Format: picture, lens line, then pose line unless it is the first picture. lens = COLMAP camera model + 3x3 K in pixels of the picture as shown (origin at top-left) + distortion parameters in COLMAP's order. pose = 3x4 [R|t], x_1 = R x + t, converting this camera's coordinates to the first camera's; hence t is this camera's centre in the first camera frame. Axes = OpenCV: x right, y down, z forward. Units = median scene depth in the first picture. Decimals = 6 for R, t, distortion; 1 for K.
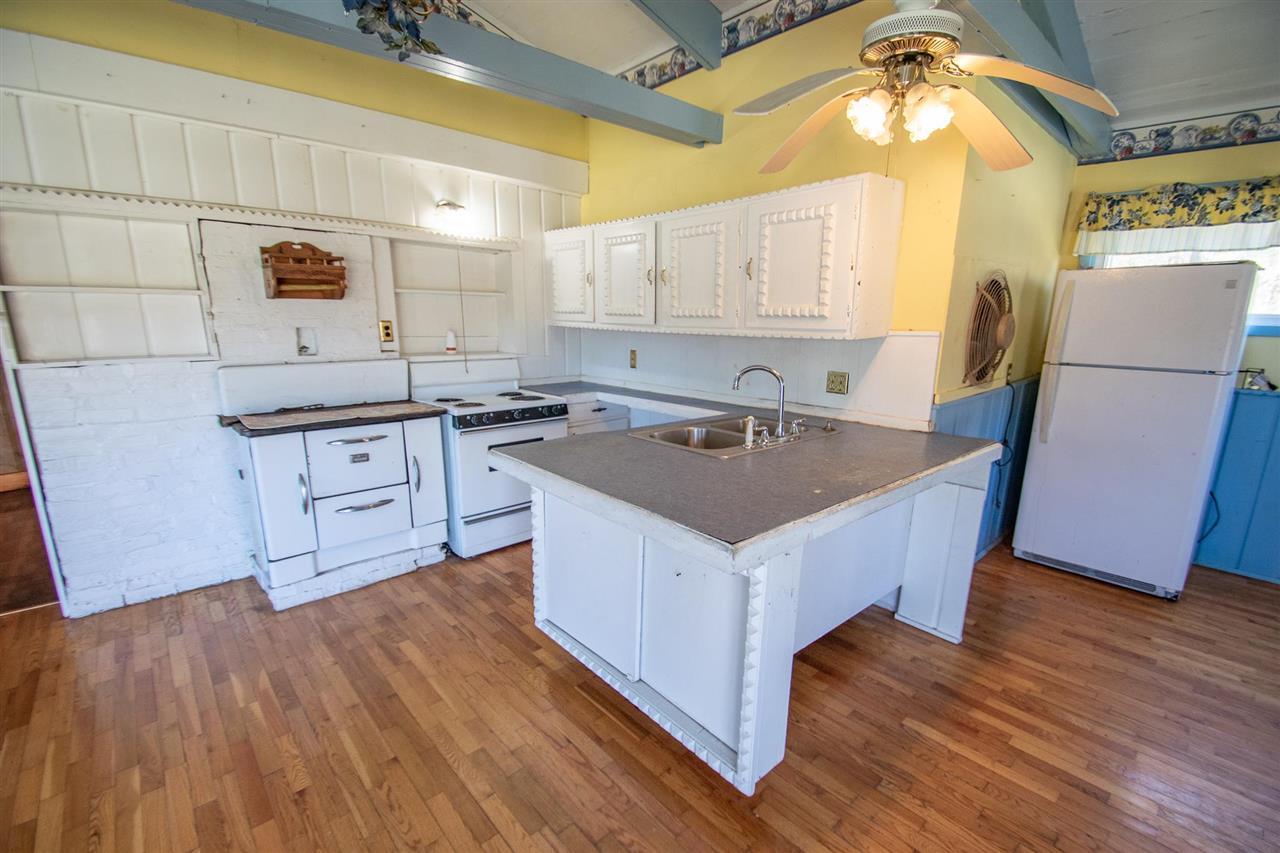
lens RADIAL K [[564.9, 0, 645.3], [0, 564.9, 441.2], [0, 0, 1]] dist [0.020227, -0.020058]
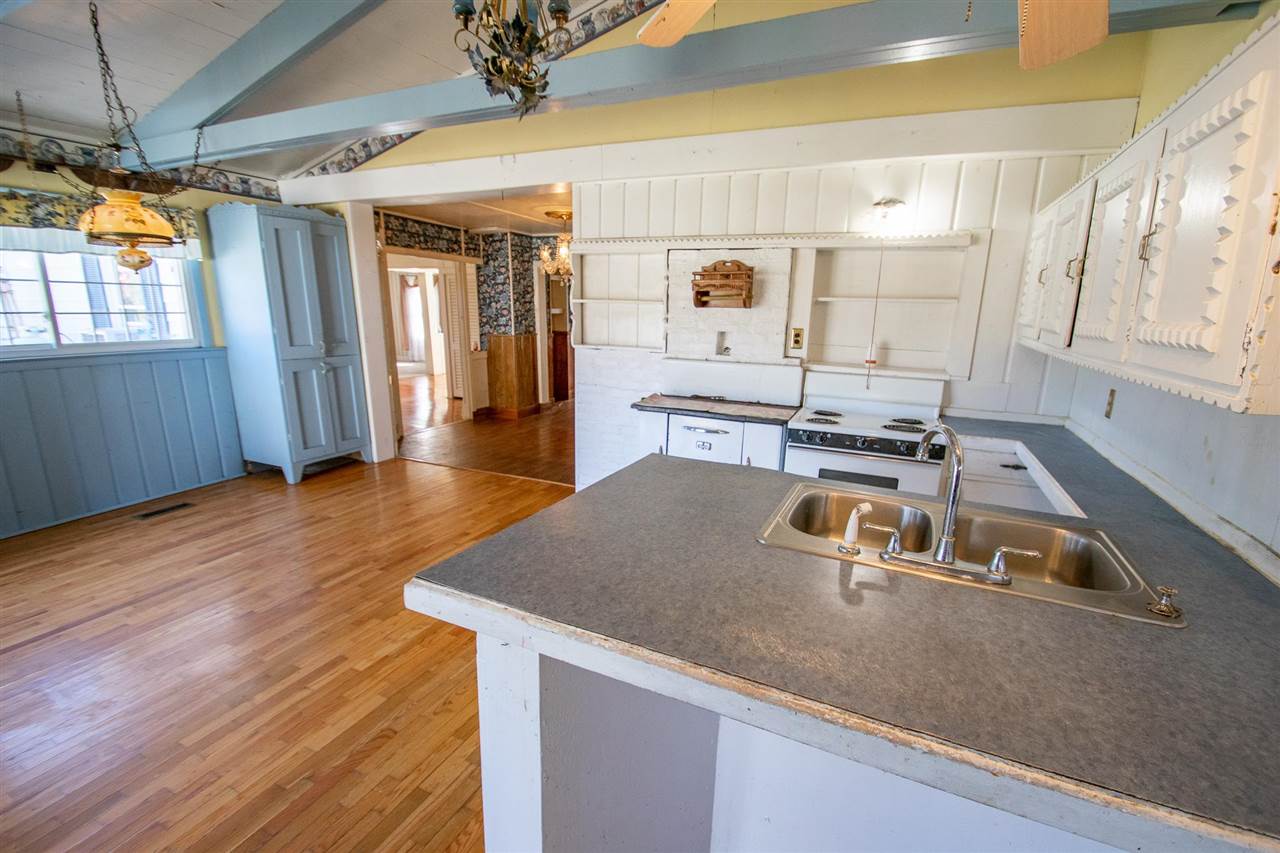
lens RADIAL K [[564.9, 0, 645.3], [0, 564.9, 441.2], [0, 0, 1]] dist [0.020227, -0.020058]
pose [[0.392119, 0.211407, -0.895293, 0.430943], [-0.221755, 0.966257, 0.131040, -0.093509], [0.892786, 0.147152, 0.425769, 0.365607]]
